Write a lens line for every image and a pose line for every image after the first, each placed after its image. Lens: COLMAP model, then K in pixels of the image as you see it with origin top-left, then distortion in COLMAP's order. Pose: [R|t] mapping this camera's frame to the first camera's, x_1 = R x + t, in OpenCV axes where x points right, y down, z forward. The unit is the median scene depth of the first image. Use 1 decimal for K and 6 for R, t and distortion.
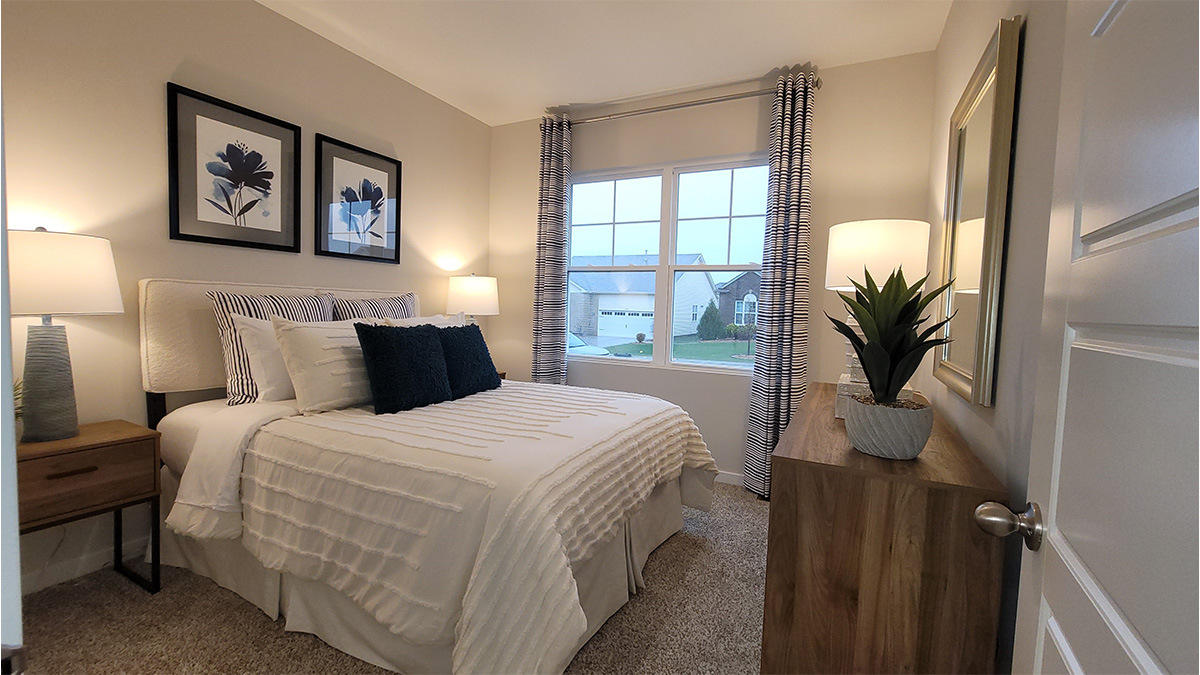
lens RADIAL K [[491.6, 0, 596.6], [0, 491.6, 334.4], [0, 0, 1]] dist [0.000266, 0.000054]
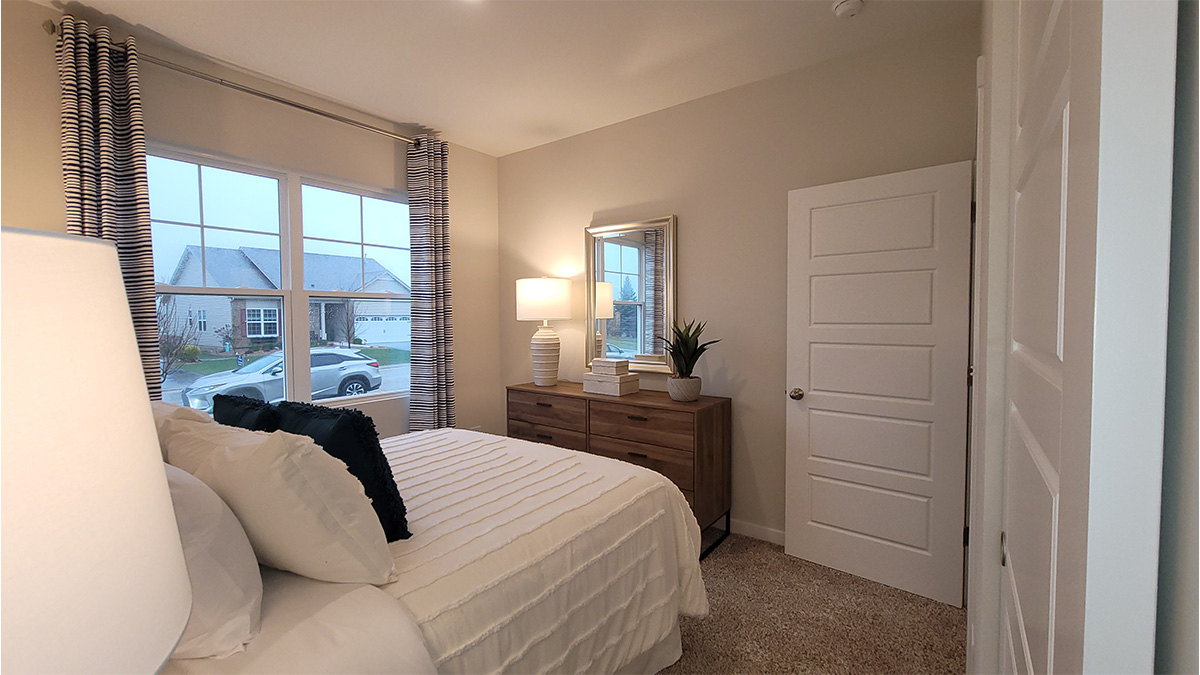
lens RADIAL K [[491.6, 0, 596.6], [0, 491.6, 334.4], [0, 0, 1]] dist [0.000266, 0.000054]
pose [[0.176561, -0.070292, 0.981777, -0.776716], [0.068951, 0.995880, 0.058902, -0.101890], [-0.981872, 0.057295, 0.180680, 0.450885]]
